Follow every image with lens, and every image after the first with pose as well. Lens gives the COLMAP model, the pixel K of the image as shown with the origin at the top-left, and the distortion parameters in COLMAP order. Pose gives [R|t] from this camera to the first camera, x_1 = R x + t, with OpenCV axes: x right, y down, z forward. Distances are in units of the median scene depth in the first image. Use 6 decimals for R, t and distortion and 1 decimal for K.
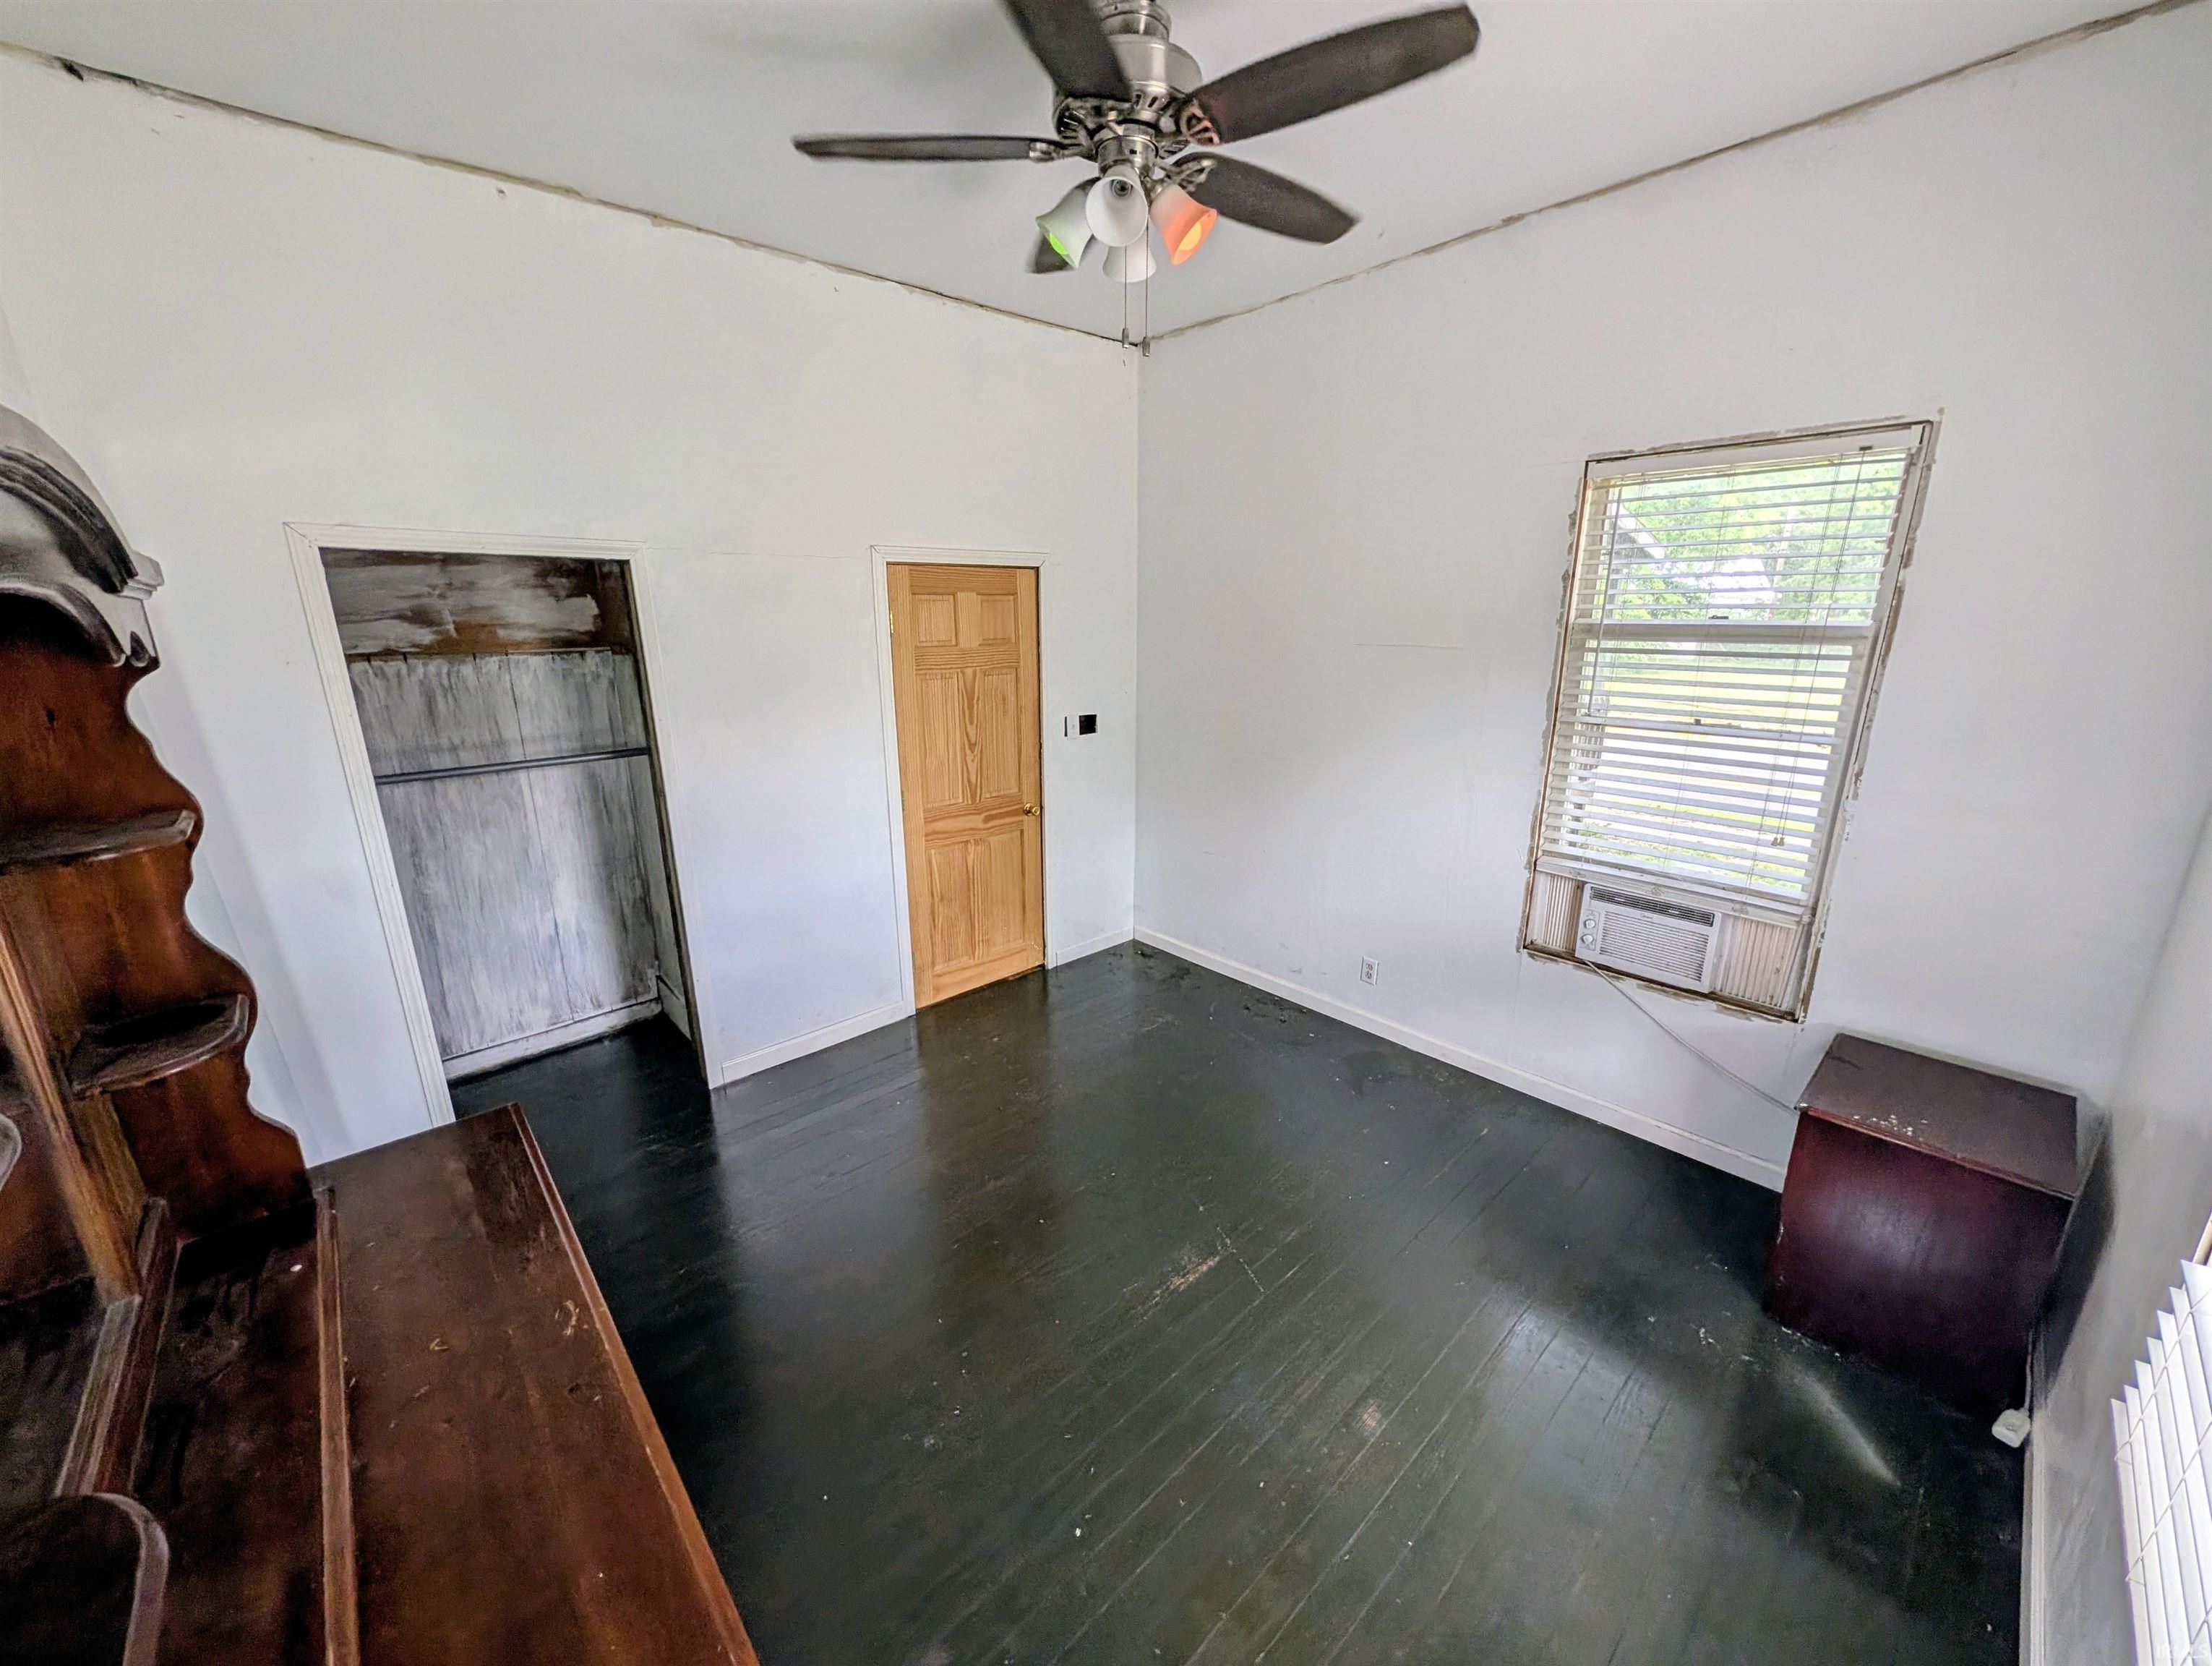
lens RADIAL K [[850.0, 0, 1100.4], [0, 850.0, 832.2], [0, 0, 1]] dist [-0.000170, -0.000006]
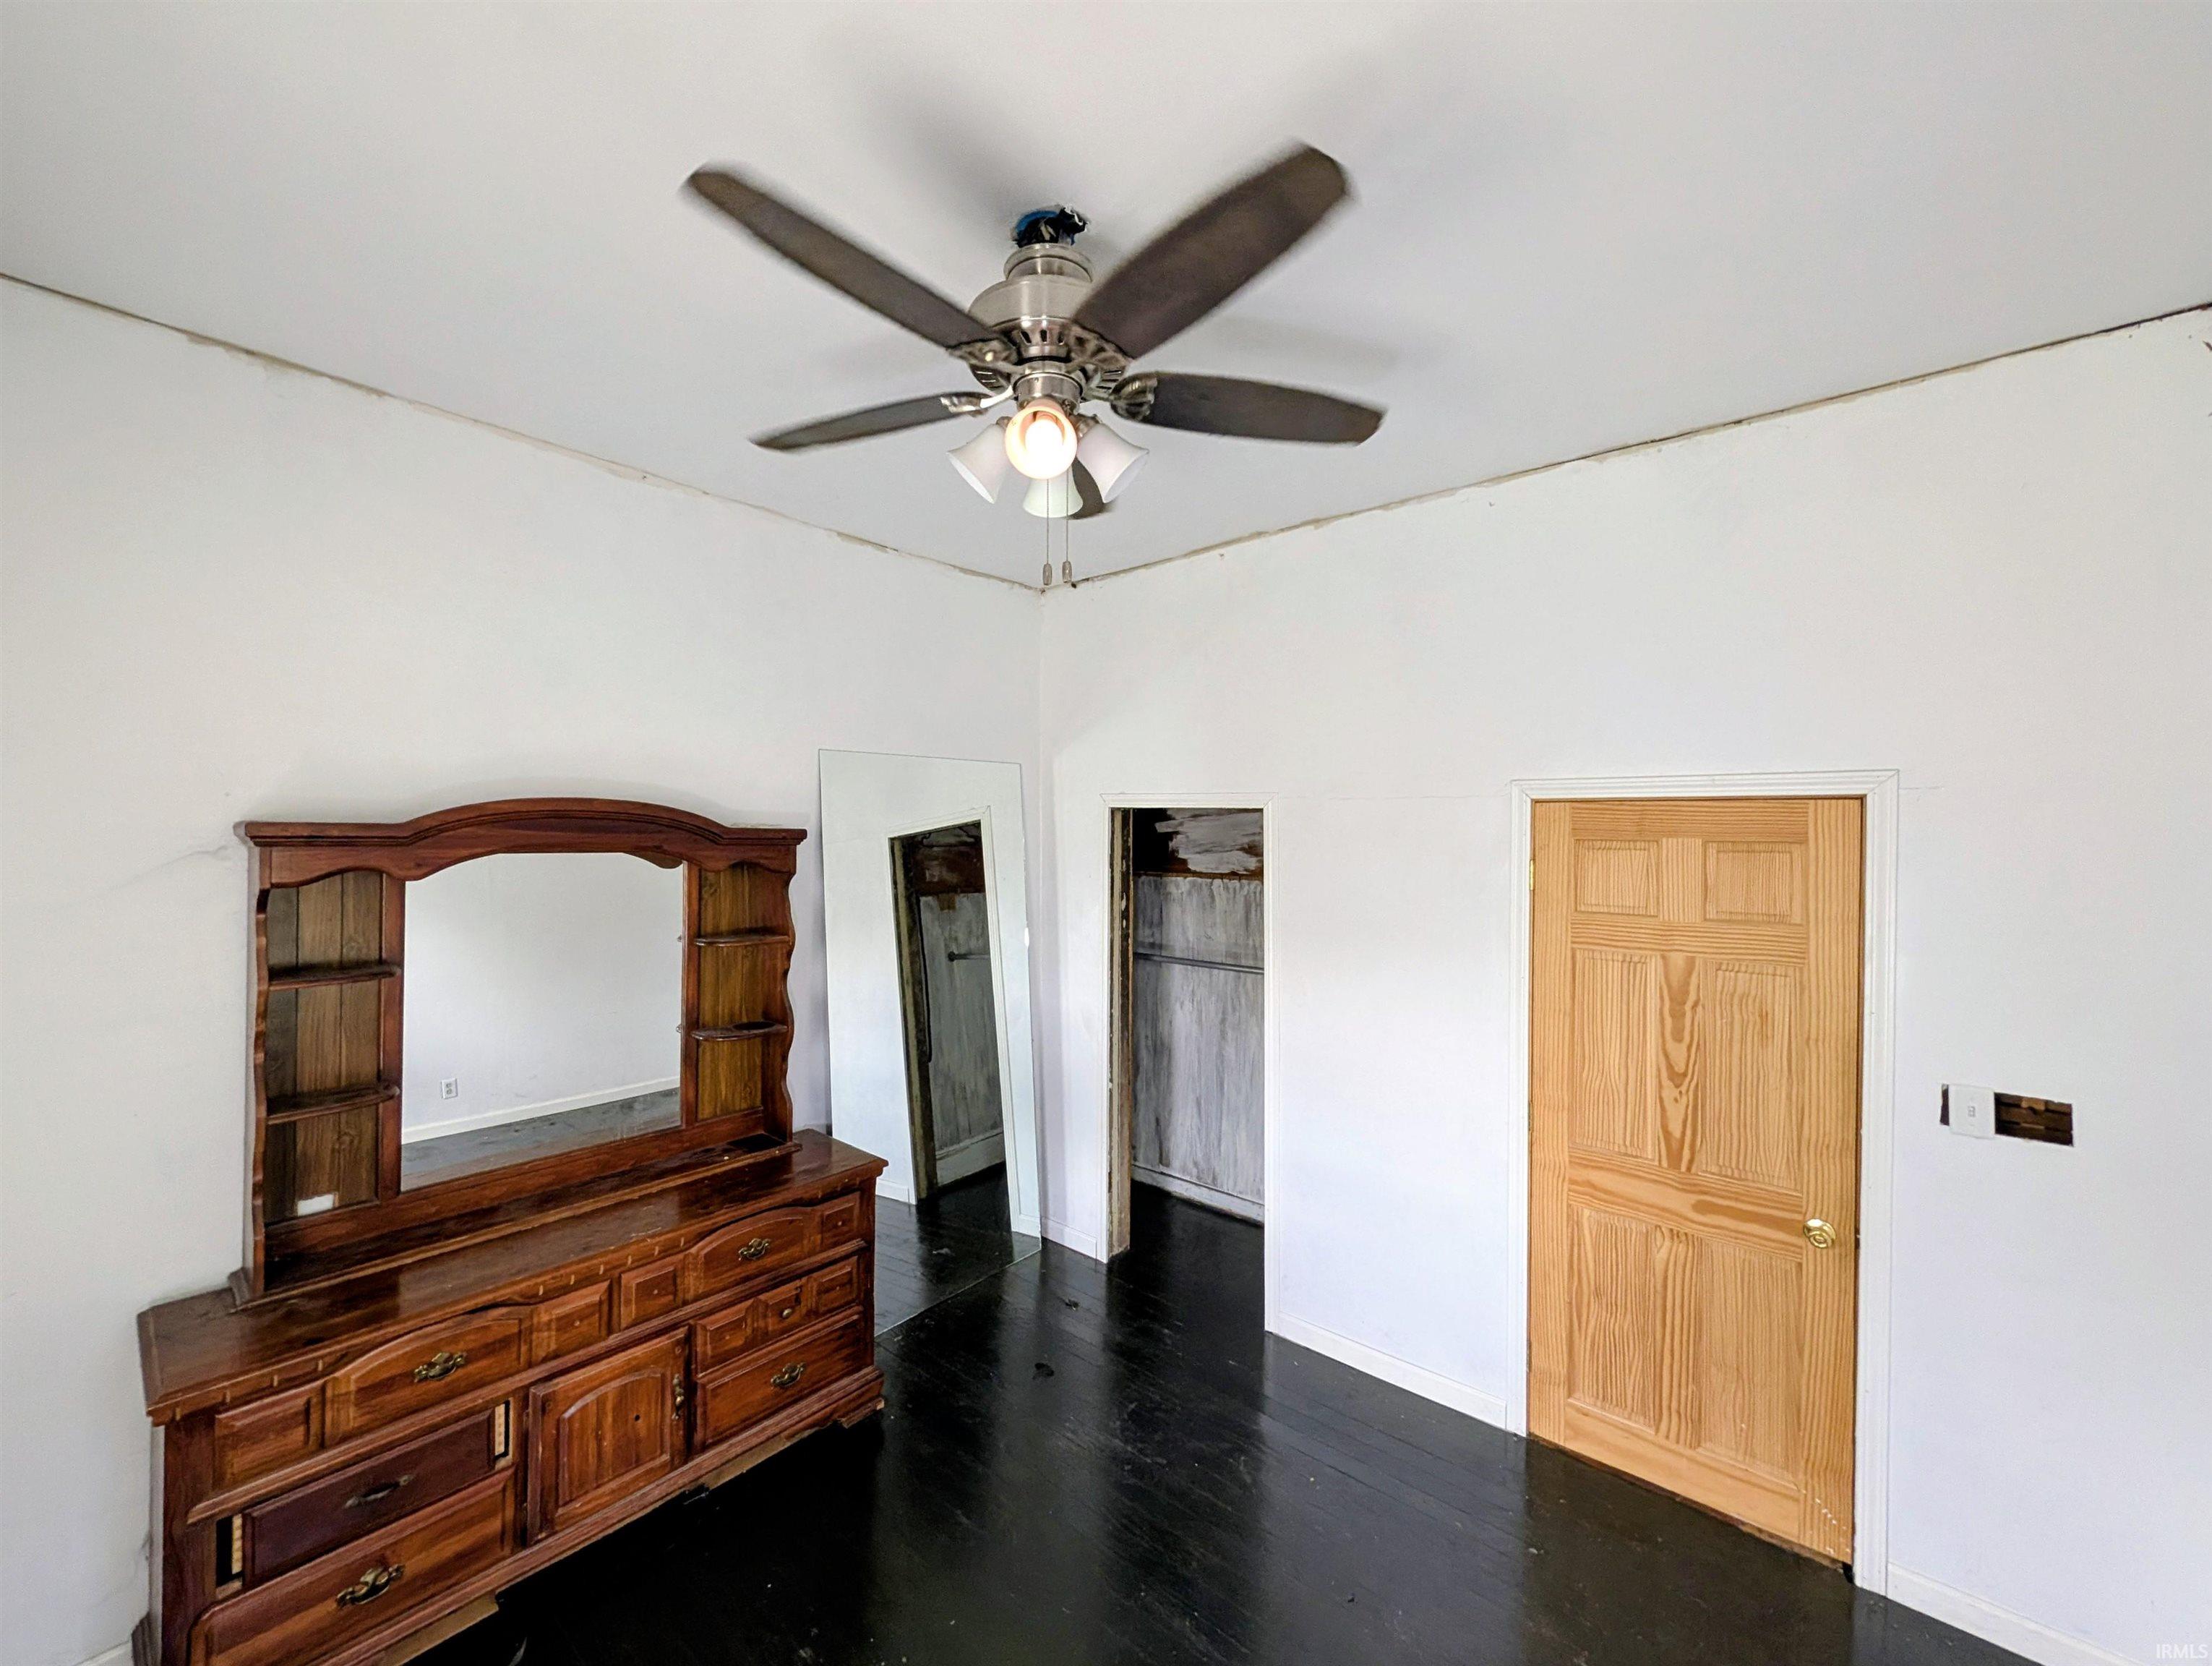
lens RADIAL K [[877.0, 0, 1106.0], [0, 877.0, 833.0], [0, 0, 1]] dist [-0.001365, -0.000100]
pose [[0.131113, 0.013469, -0.991276, 0.433367], [-0.264039, 0.964265, -0.021822, -0.150852], [0.955559, 0.264596, 0.129984, 0.477473]]
